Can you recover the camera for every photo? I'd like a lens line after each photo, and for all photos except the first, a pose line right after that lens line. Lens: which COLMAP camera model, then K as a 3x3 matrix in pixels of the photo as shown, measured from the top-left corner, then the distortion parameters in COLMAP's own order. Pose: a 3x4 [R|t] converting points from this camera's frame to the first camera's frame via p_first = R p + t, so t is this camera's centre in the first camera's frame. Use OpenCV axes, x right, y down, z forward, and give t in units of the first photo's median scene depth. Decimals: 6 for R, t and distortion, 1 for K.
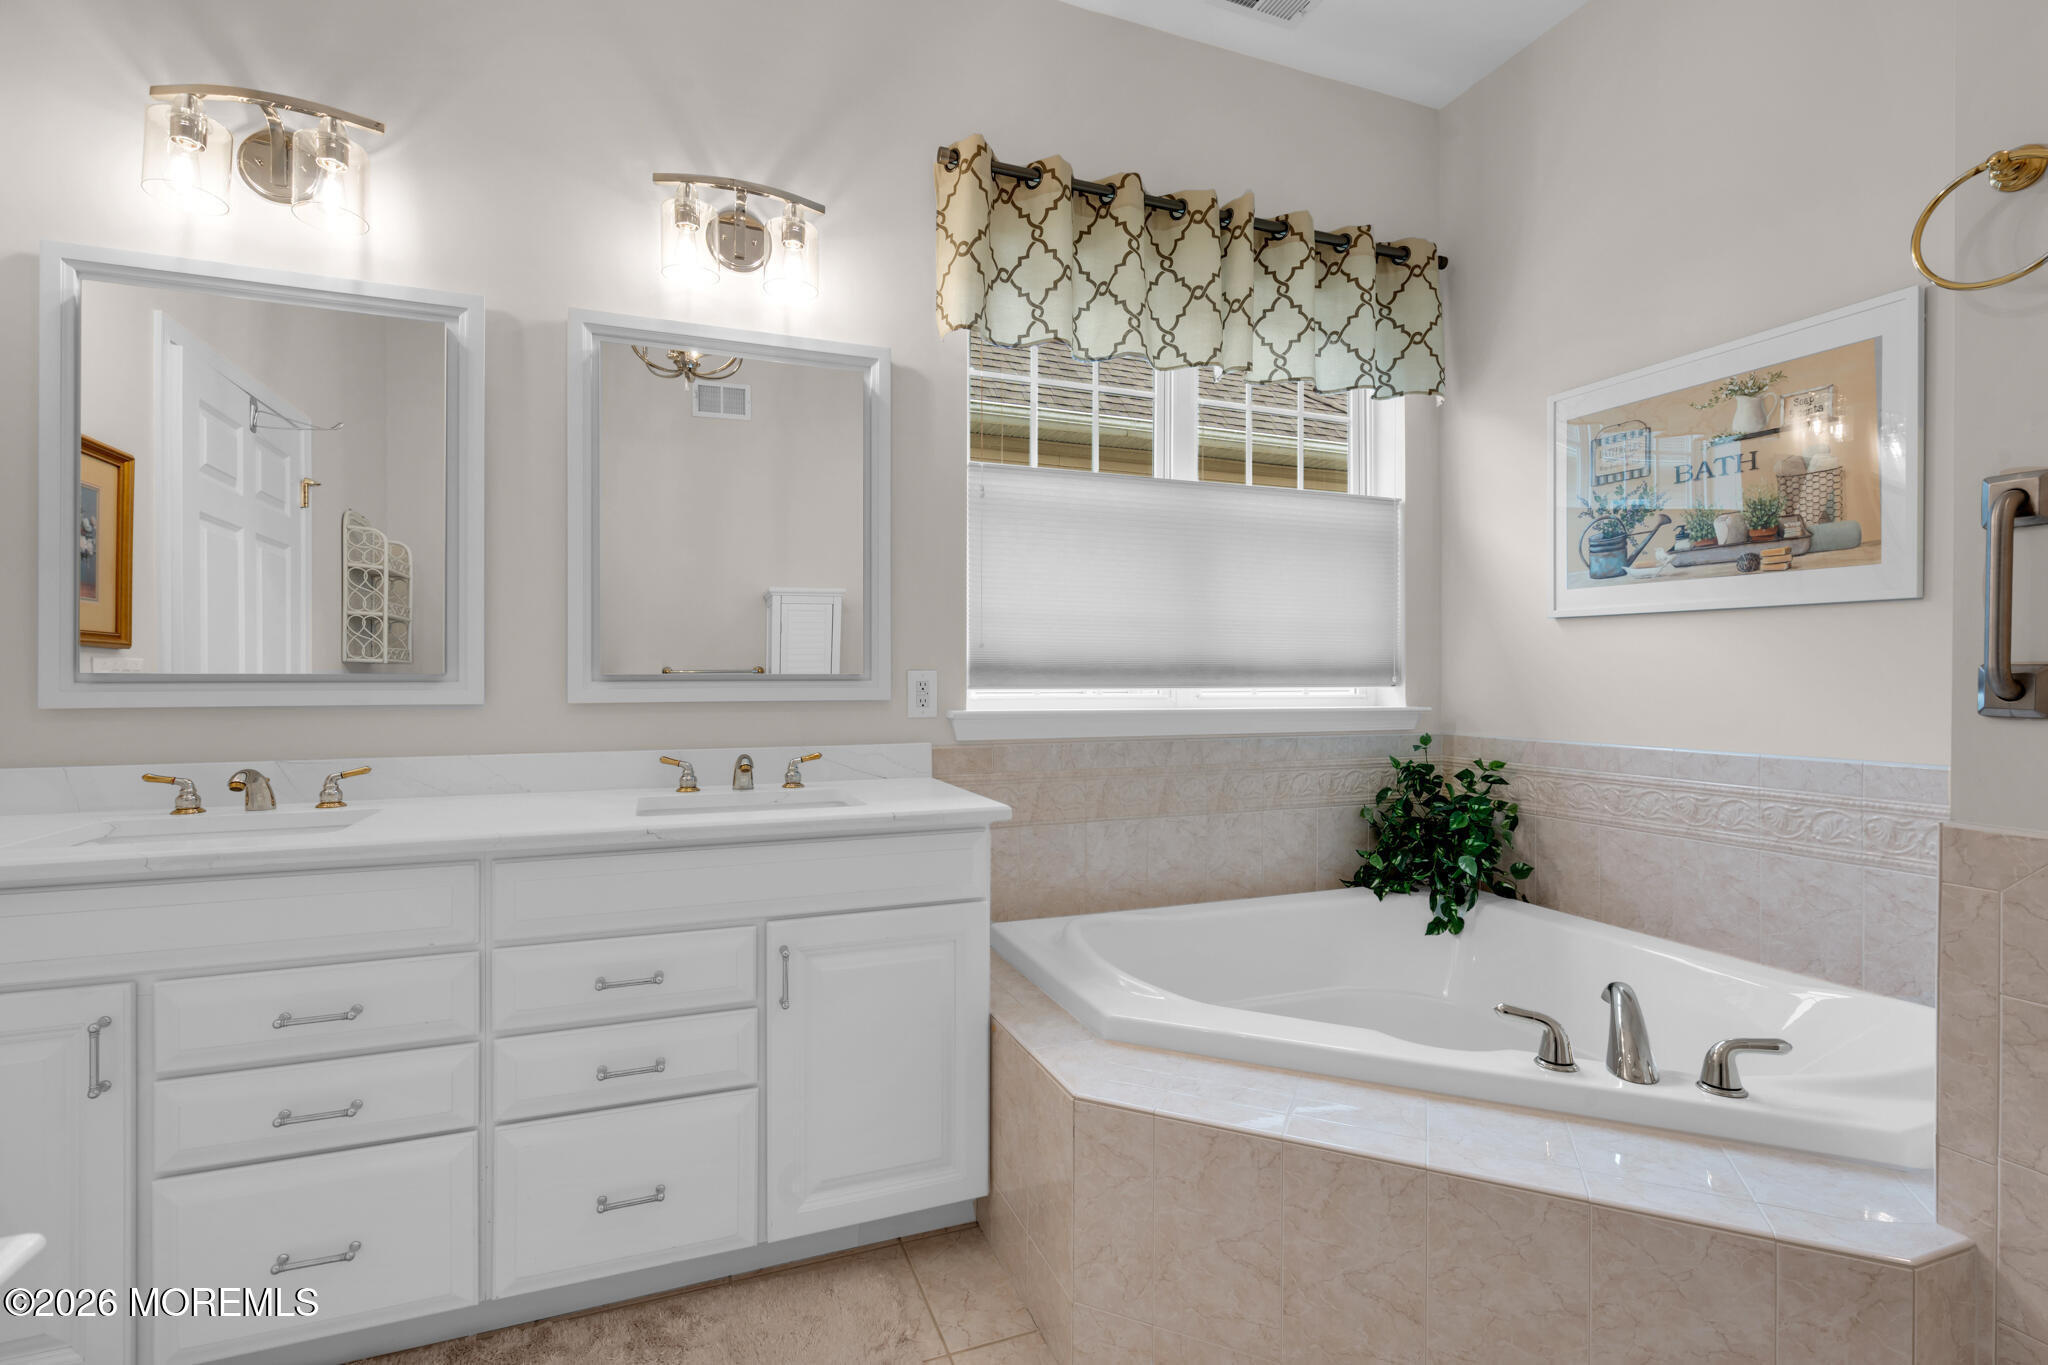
lens RADIAL K [[921.2, 0, 1014.1], [0, 921.2, 676.4], [0, 0, 1]] dist [-0.002177, 0.000230]
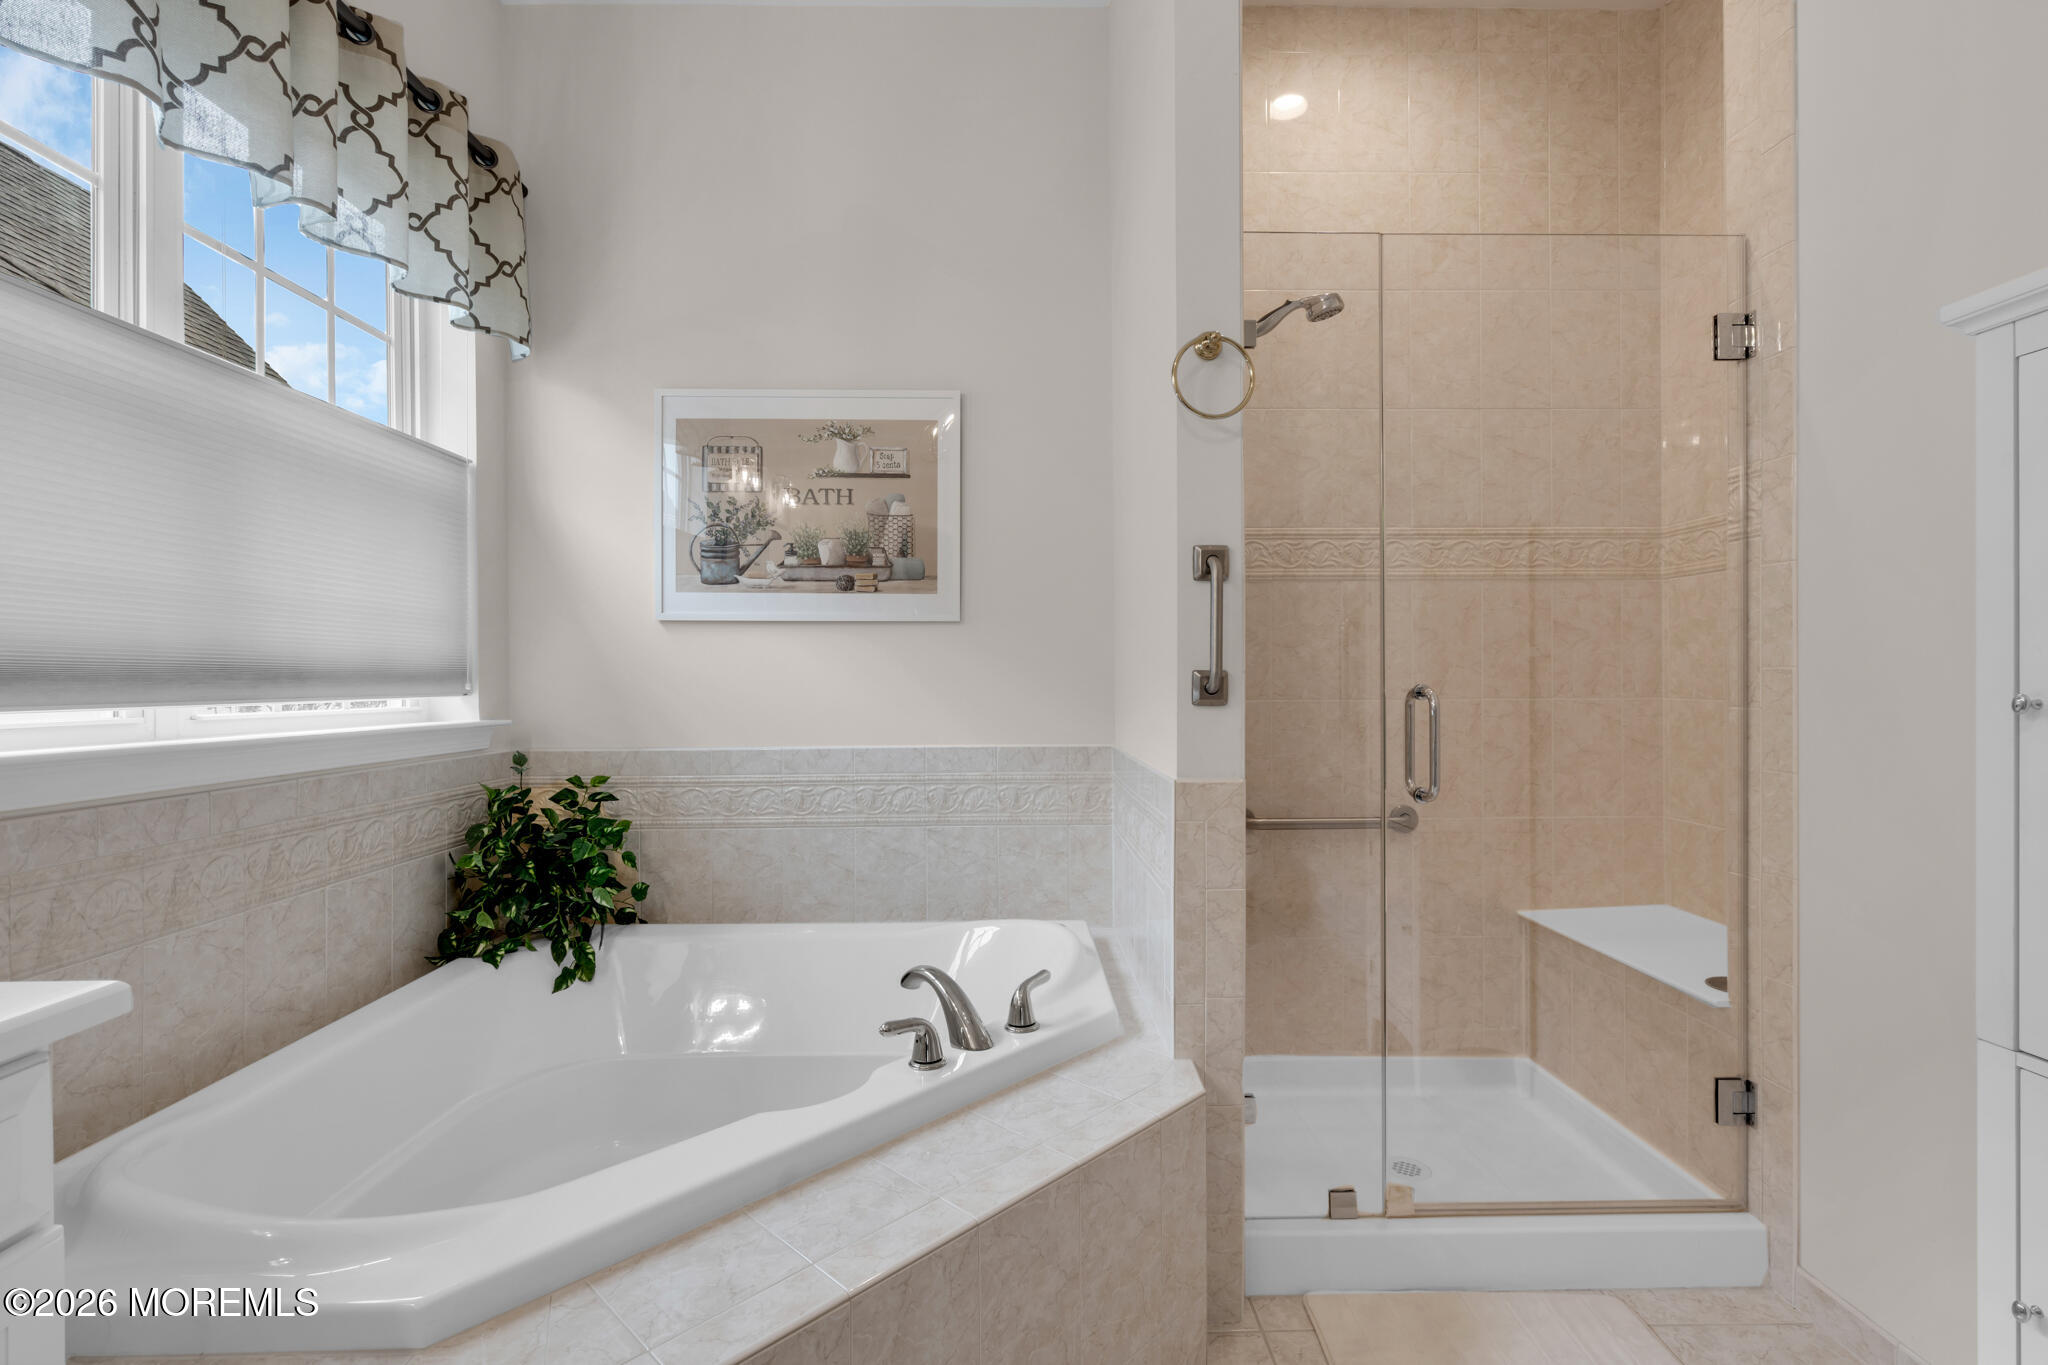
lens RADIAL K [[926.8, 0, 1017.3], [0, 926.8, 682.1], [0, 0, 1]] dist [-0.005579, 0.000108]
pose [[0.349887, -0.005414, 0.936776, -0.212225], [0.006848, 0.999971, 0.003222, -0.000116], [-0.936767, 0.005287, 0.349914, 0.354516]]
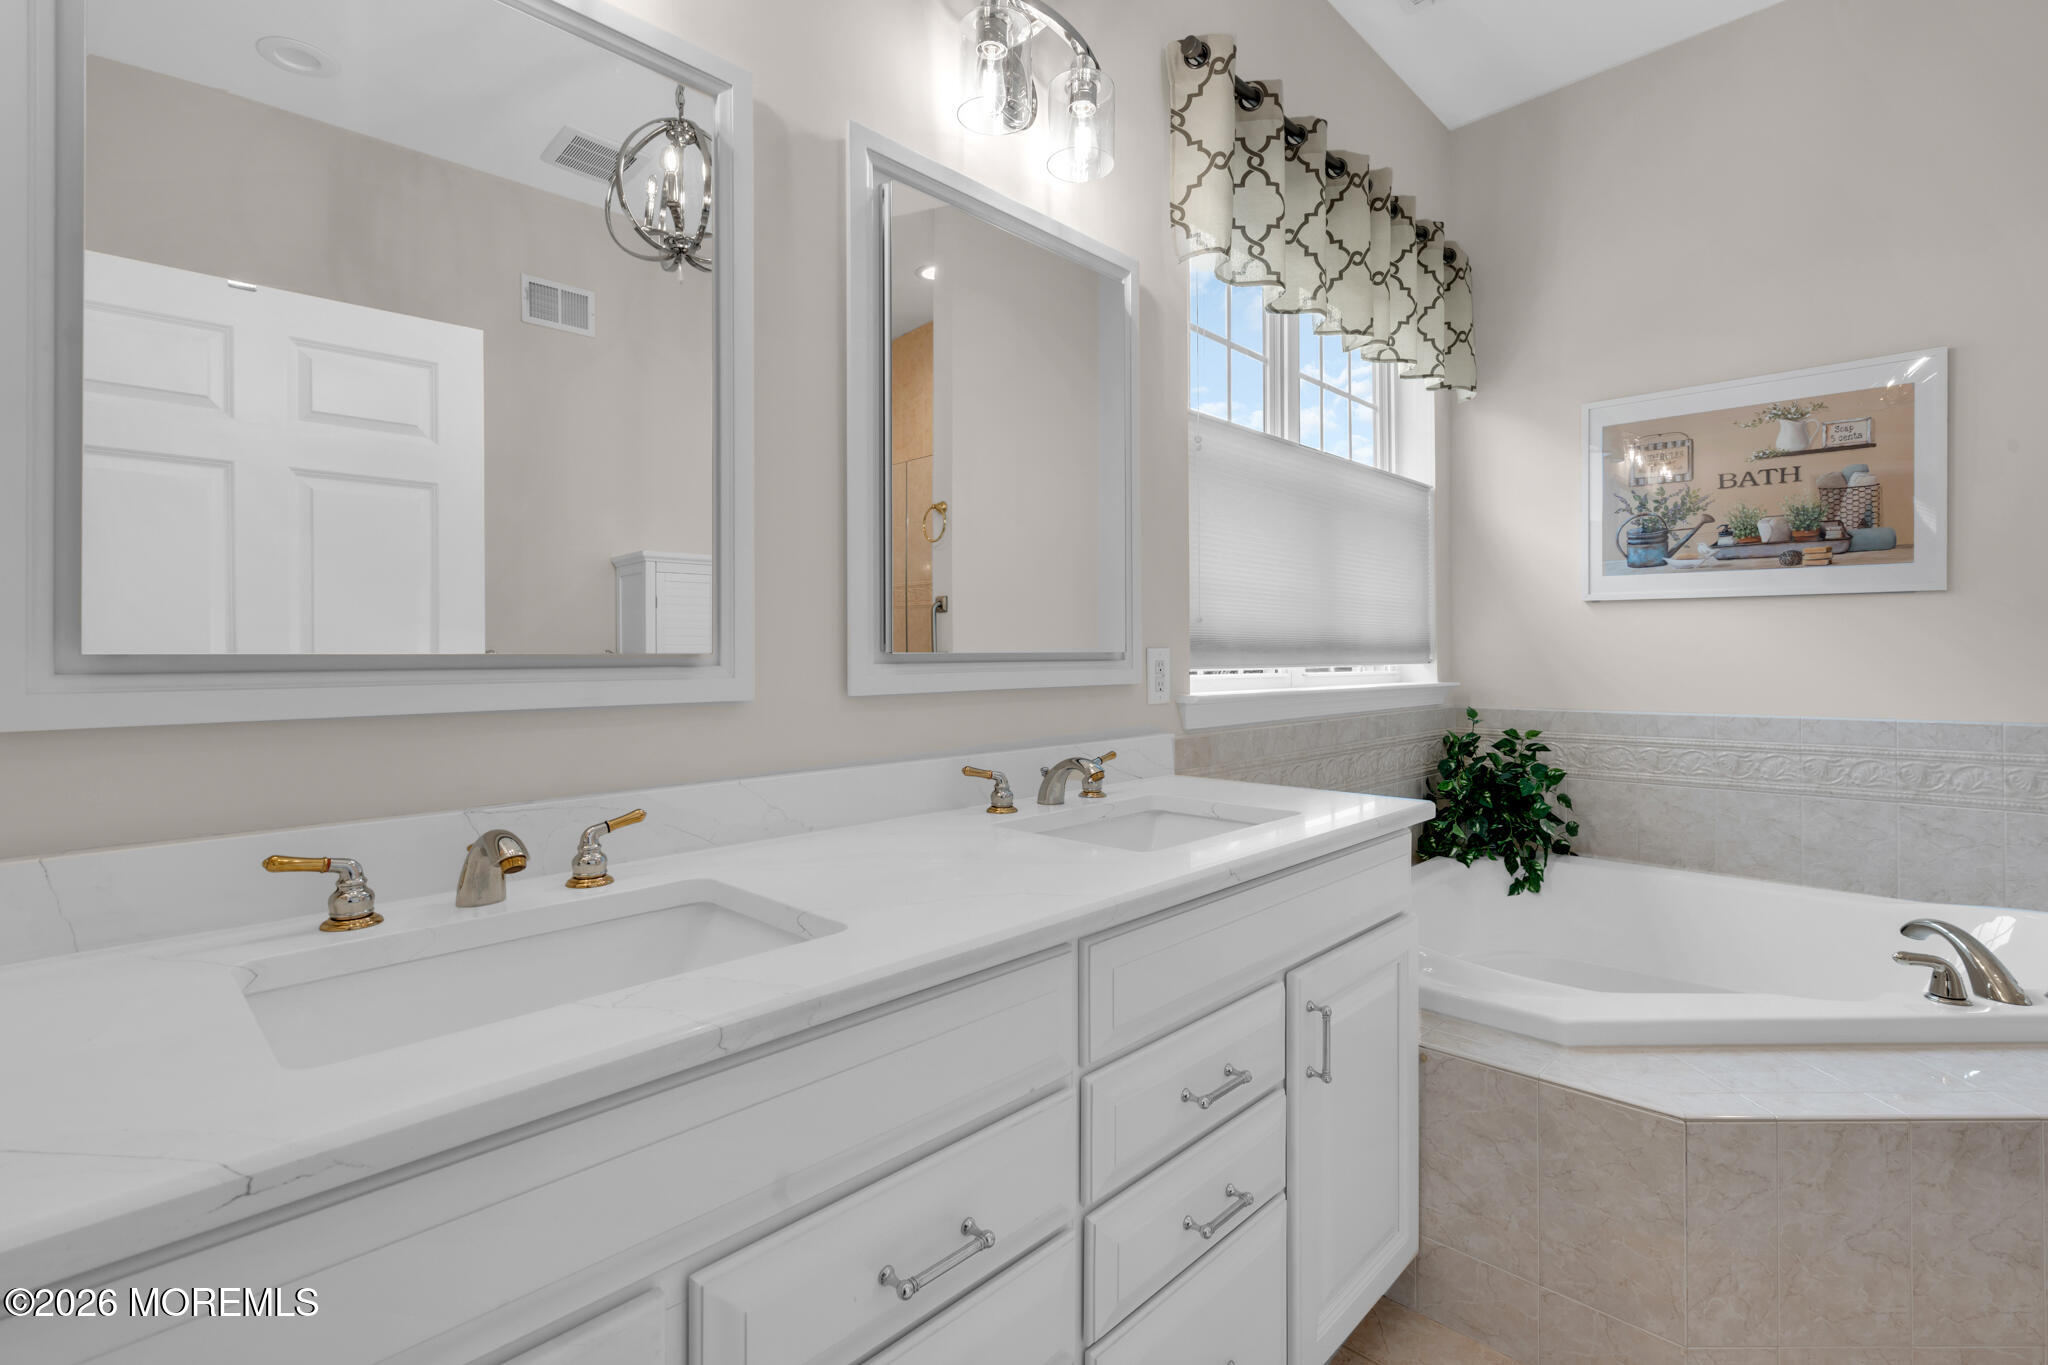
lens RADIAL K [[933.9, 0, 1020.6], [0, 933.9, 651.0], [0, 0, 1]] dist [0.000114, -0.000275]
pose [[0.911169, -0.002179, 0.412026, -0.580747], [0.004701, 0.999976, -0.005108, -0.000179], [-0.412005, 0.006591, 0.911158, 0.277576]]
